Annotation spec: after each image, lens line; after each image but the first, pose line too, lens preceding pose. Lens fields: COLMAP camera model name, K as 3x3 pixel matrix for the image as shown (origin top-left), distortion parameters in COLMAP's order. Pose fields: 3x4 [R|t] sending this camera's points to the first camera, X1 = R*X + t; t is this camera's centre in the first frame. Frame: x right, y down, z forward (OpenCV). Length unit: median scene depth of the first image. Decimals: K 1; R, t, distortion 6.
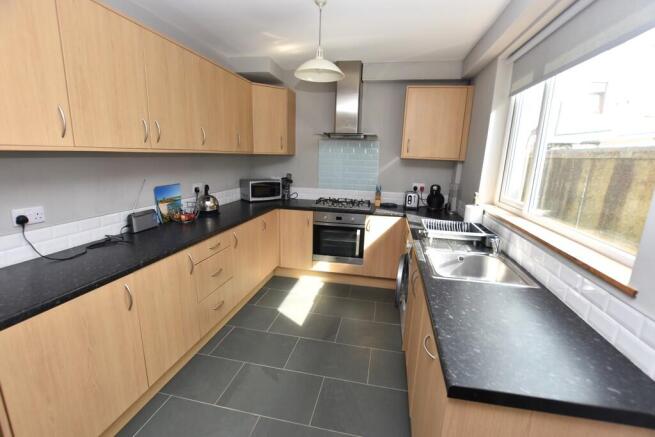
lens RADIAL K [[293.9, 0, 327.5], [0, 293.9, 218.5], [0, 0, 1]] dist [-0.016988, -0.000114]
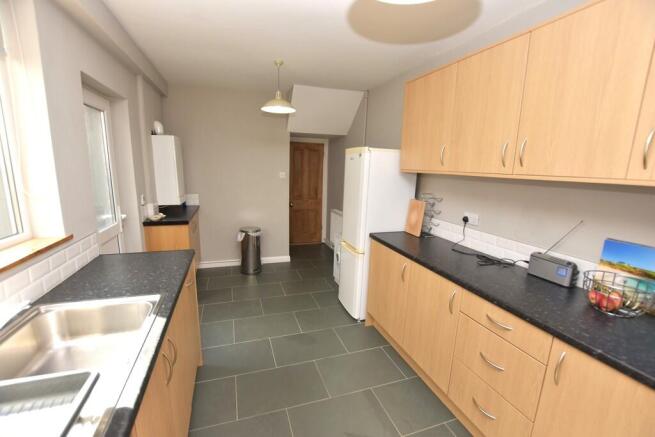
lens RADIAL K [[293.9, 0, 327.5], [0, 293.9, 218.5], [0, 0, 1]] dist [-0.016988, -0.000114]
pose [[-0.858968, 0.030235, -0.511135, 0.357869], [-0.168654, 0.925842, 0.338191, -0.362916], [0.483455, 0.376700, -0.790170, 1.668606]]
